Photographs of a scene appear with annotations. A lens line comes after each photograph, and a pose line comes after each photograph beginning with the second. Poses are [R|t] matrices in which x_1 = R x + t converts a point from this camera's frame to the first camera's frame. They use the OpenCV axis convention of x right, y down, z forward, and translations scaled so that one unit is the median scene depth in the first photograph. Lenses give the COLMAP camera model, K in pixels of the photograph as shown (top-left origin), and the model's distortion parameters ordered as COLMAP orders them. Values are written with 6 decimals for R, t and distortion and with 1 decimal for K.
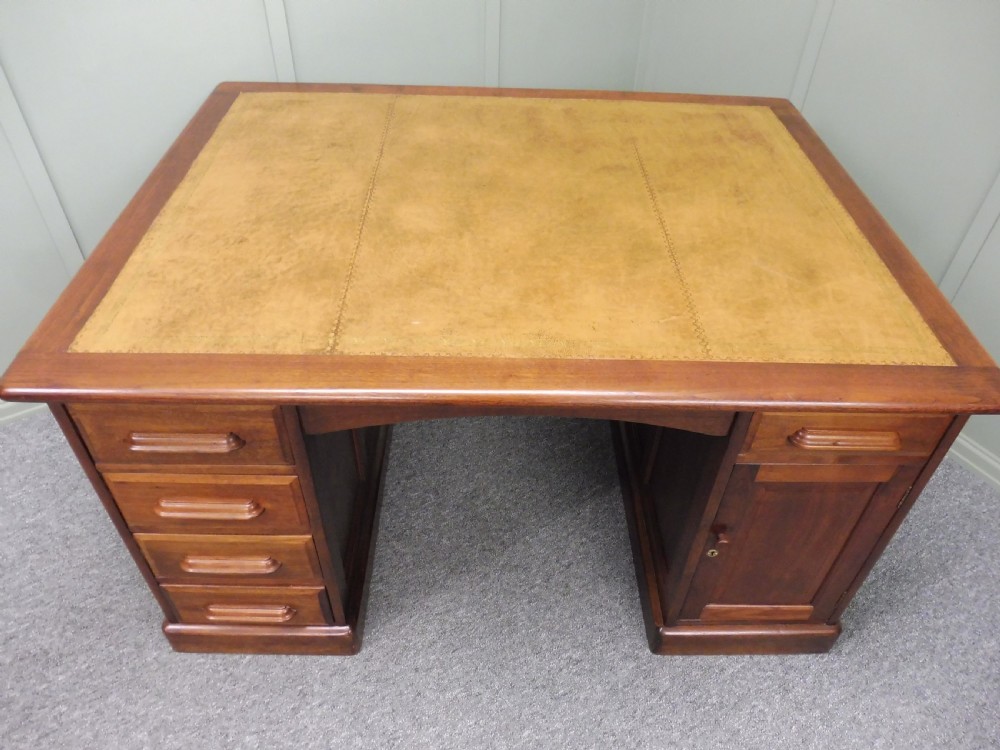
lens RADIAL K [[735.1, 0, 507.2], [0, 735.1, 384.4], [0, 0, 1]] dist [-0.065913, 0.034139]
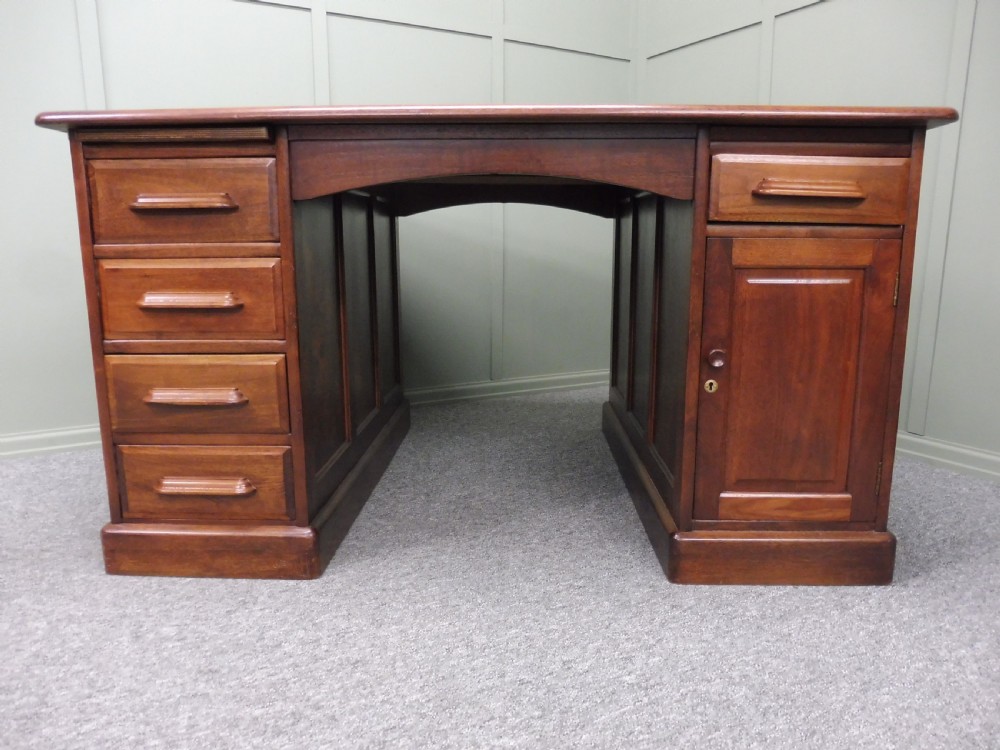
lens RADIAL K [[735.1, 0, 504.7], [0, 735.1, 381.8], [0, 0, 1]] dist [-0.065913, 0.034139]
pose [[0.998743, -0.023063, -0.044504, 0.056250], [-0.003706, 0.851459, -0.524407, 0.642297], [0.049988, 0.523913, 0.850304, 0.181516]]
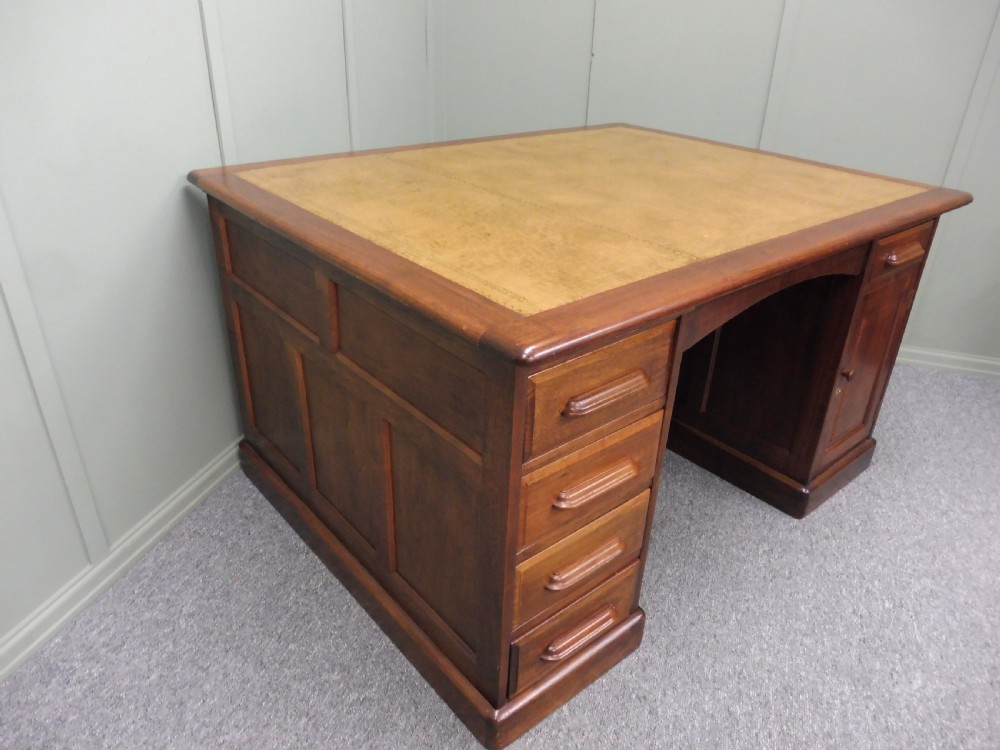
lens RADIAL K [[735.1, 0, 510.1], [0, 735.1, 376.8], [0, 0, 1]] dist [-0.065913, 0.034139]
pose [[0.765382, -0.305491, 0.566451, -0.810072], [0.426041, 0.900198, -0.090179, 0.067611], [-0.482369, 0.310352, 0.819147, 0.189392]]
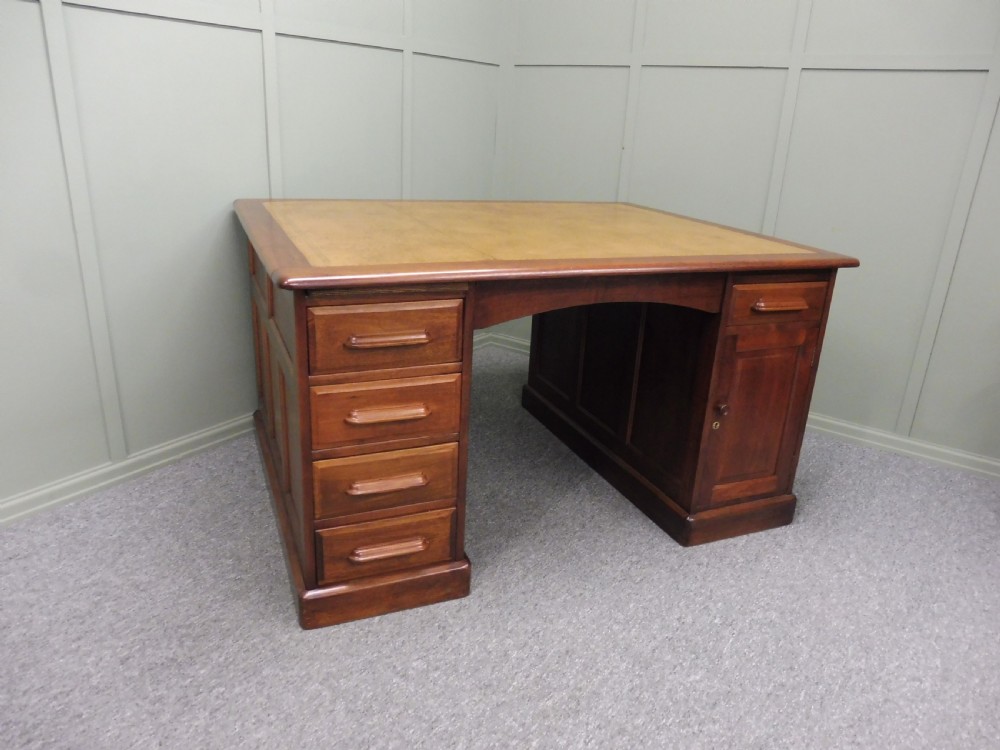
lens RADIAL K [[735.1, 0, 511.9], [0, 735.1, 377.5], [0, 0, 1]] dist [-0.065913, 0.034139]
pose [[0.920735, -0.113677, 0.373263, -0.552954], [0.242827, 0.915735, -0.320100, 0.458162], [-0.305422, 0.385365, 0.870753, -0.146473]]
